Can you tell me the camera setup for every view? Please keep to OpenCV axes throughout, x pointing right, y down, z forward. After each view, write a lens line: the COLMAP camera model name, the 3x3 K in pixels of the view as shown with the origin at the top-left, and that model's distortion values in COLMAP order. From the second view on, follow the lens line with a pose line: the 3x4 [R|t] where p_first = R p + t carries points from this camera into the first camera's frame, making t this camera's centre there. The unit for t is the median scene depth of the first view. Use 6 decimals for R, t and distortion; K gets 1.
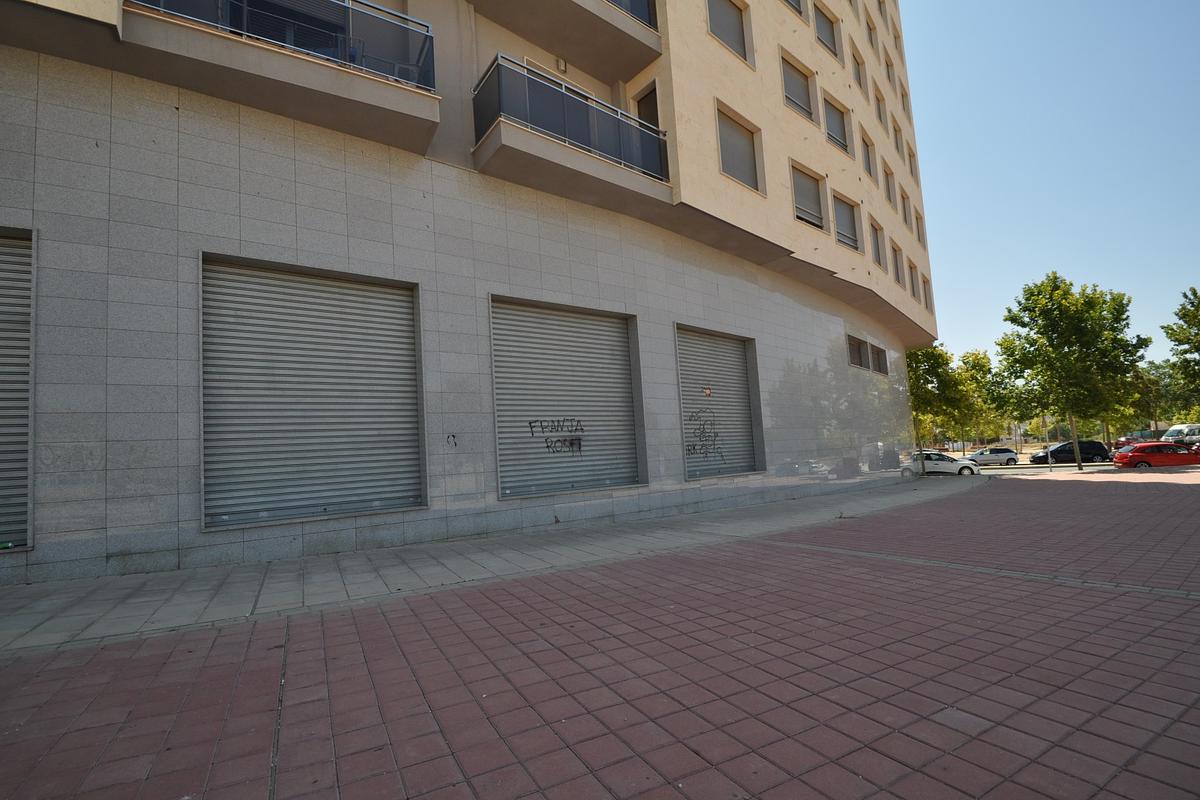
lens RADIAL K [[489.2, 0, 601.8], [0, 489.2, 418.8], [0, 0, 1]] dist [0.015848, -0.012760]
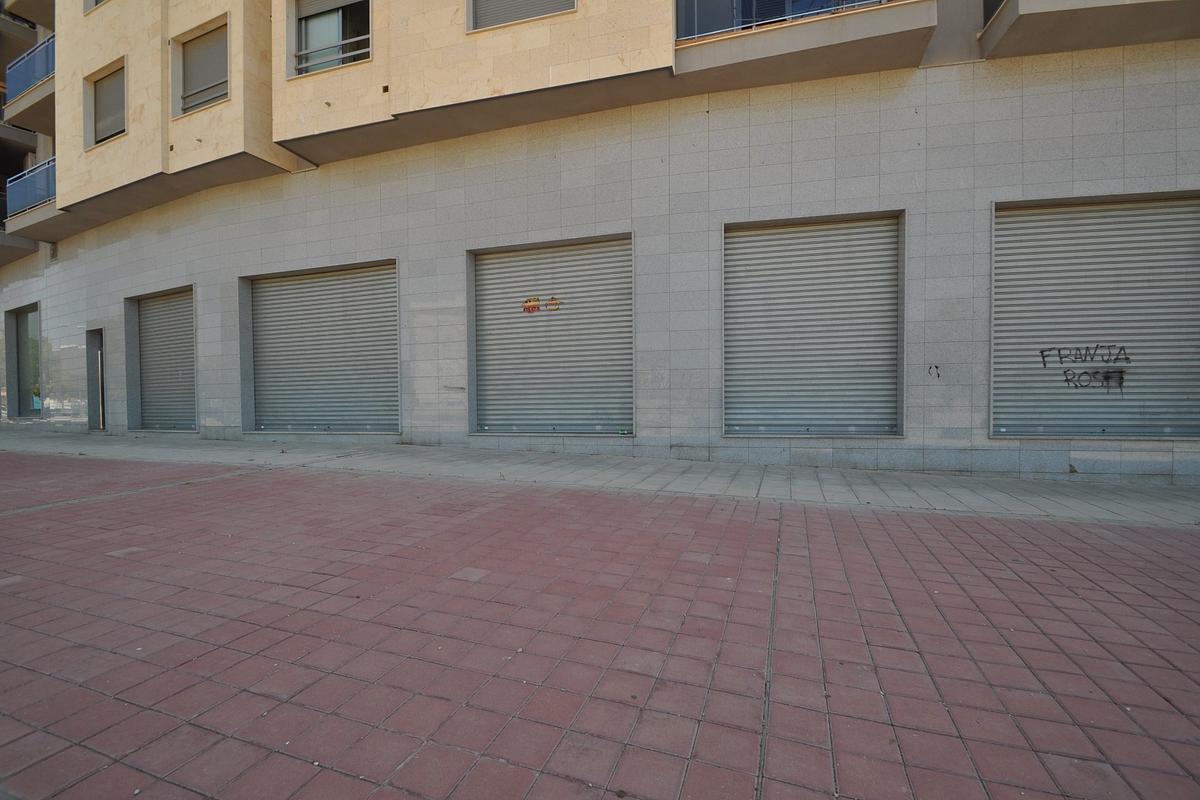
lens RADIAL K [[489.2, 0, 601.8], [0, 489.2, 418.8], [0, 0, 1]] dist [0.015848, -0.012760]
pose [[0.614887, 0.084881, -0.784034, 0.059797], [0.028333, 0.991171, 0.129526, -0.007454], [0.788106, -0.101858, 0.607053, -0.114397]]
